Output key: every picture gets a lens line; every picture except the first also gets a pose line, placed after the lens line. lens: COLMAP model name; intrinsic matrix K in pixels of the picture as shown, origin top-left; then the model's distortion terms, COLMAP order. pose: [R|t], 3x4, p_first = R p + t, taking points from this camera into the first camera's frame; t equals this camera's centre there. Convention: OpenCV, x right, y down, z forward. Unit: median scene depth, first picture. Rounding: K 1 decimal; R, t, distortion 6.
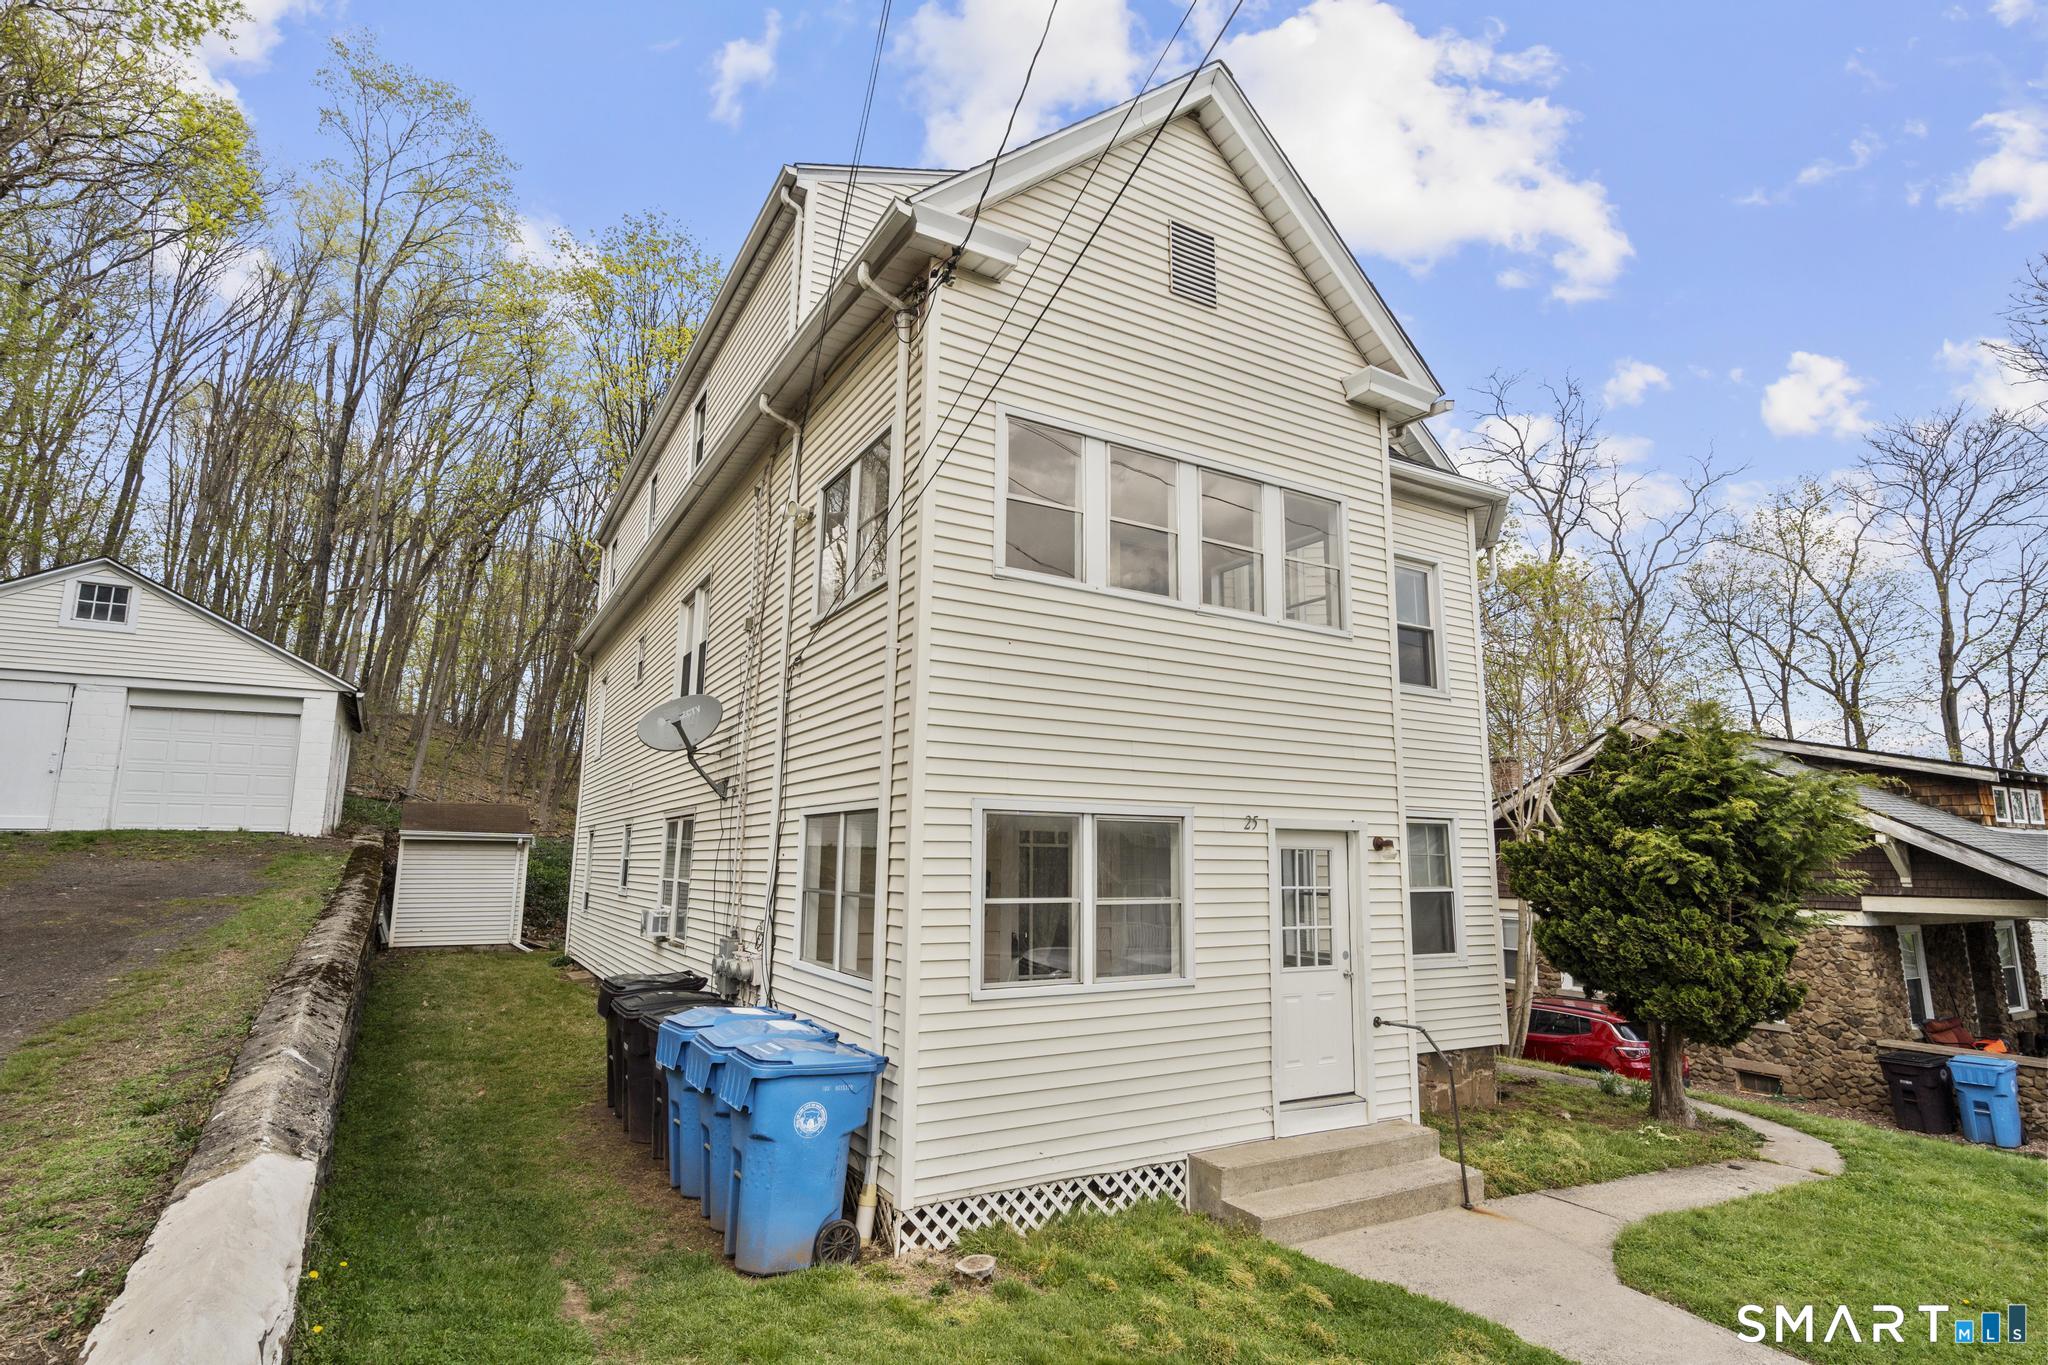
lens RADIAL K [[1020.8, 0, 1022.2], [0, 1020.8, 692.3], [0, 0, 1]] dist [0.002968, -0.000729]
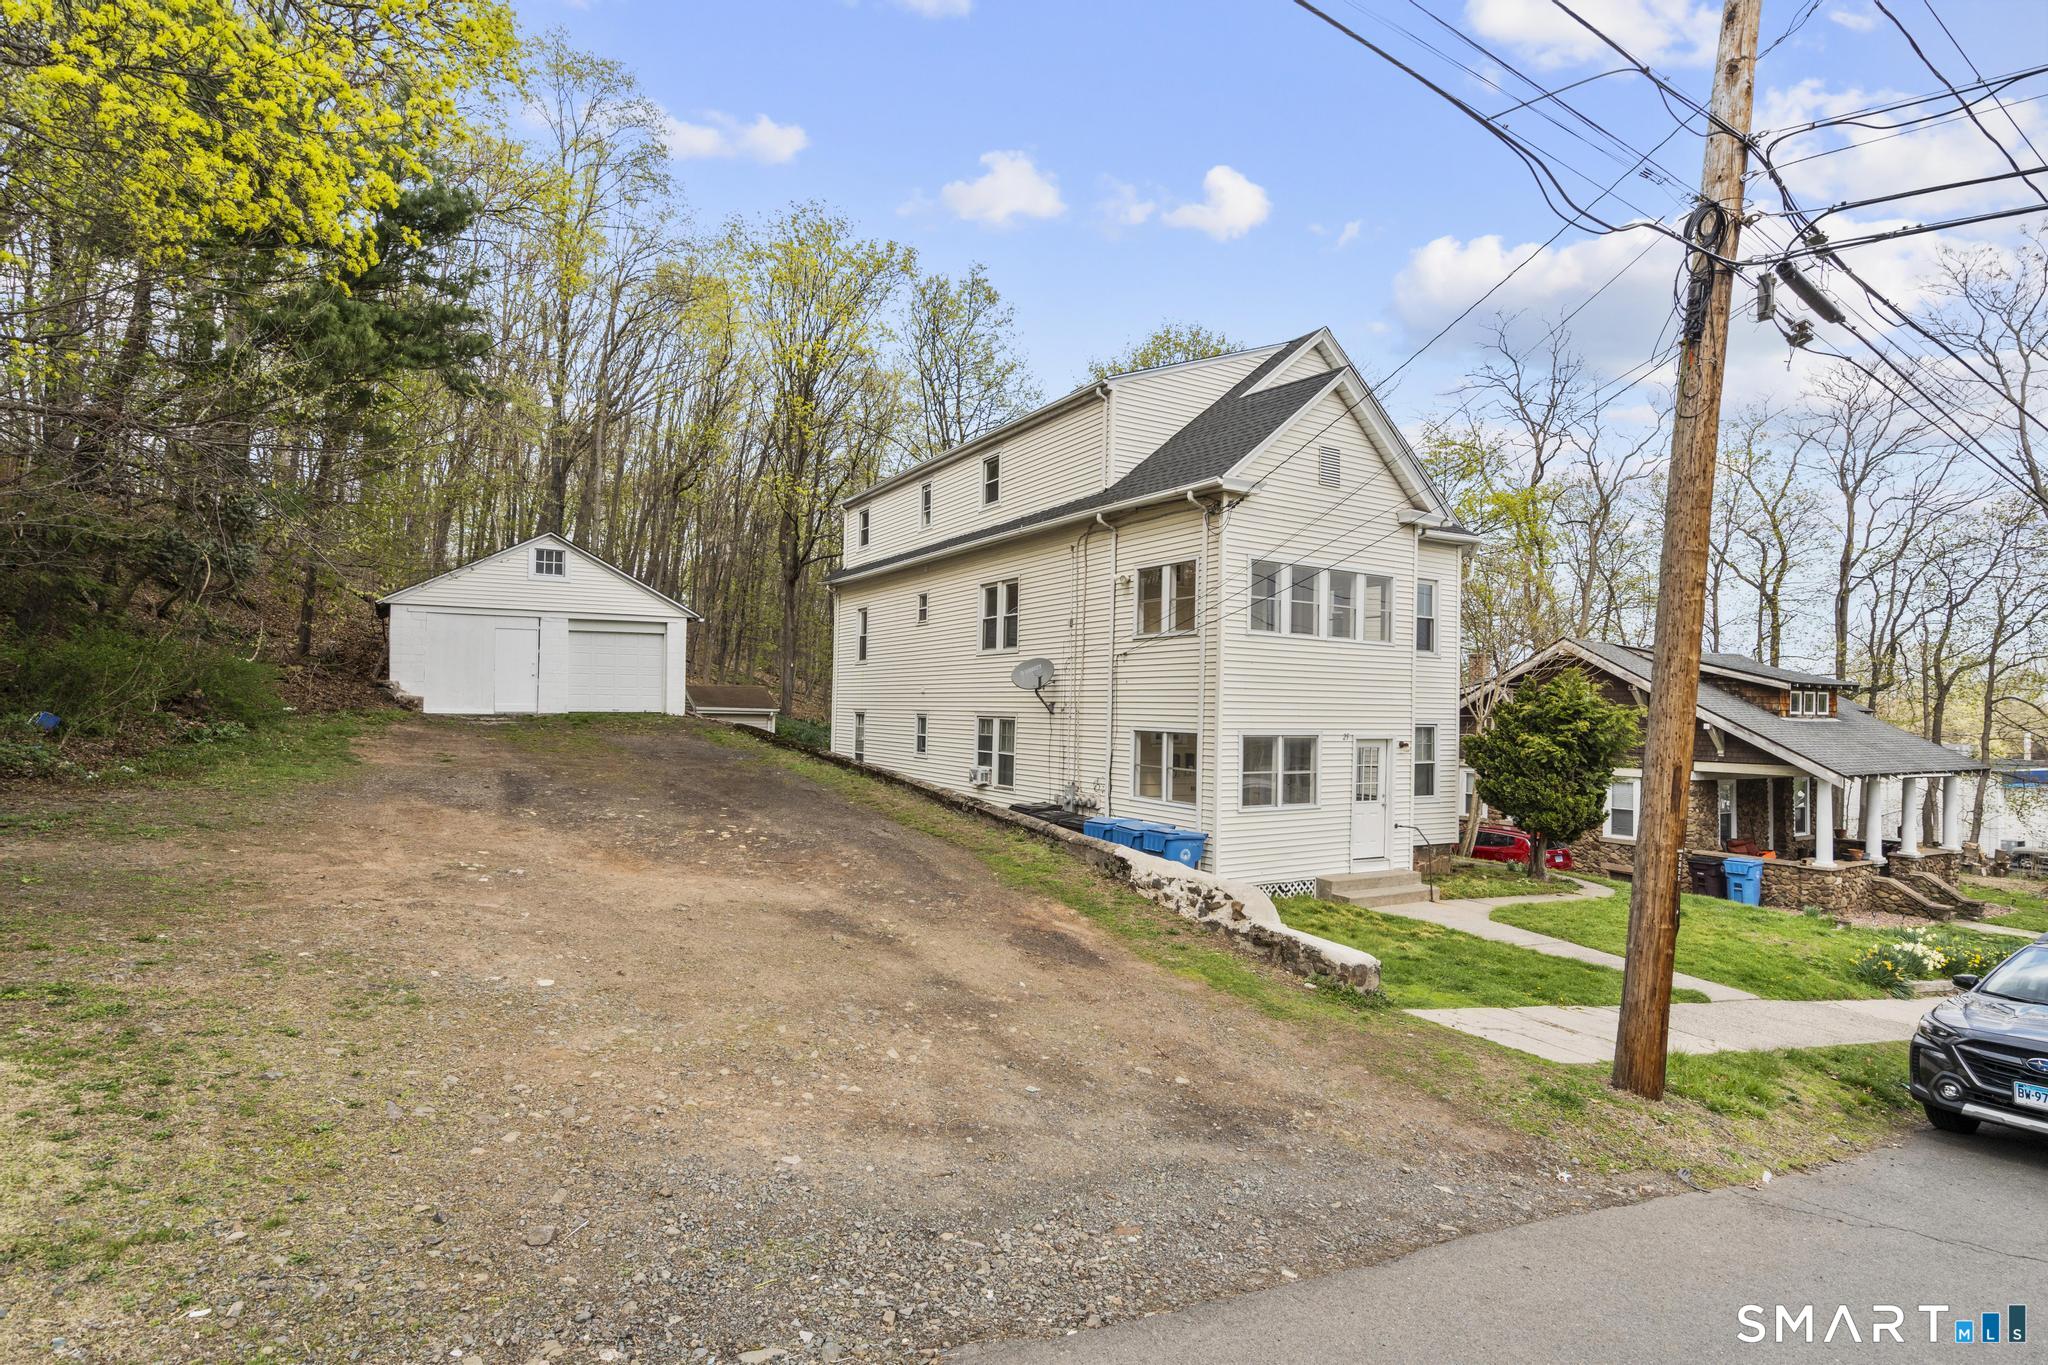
lens RADIAL K [[1020.8, 0, 1020.9], [0, 1020.8, 690.6], [0, 0, 1]] dist [0.002968, -0.000729]
pose [[0.999917, 0.007111, 0.010709, -0.340865], [-0.008622, 0.988878, 0.148476, -0.198258], [-0.009534, -0.148556, 0.988858, -0.784984]]
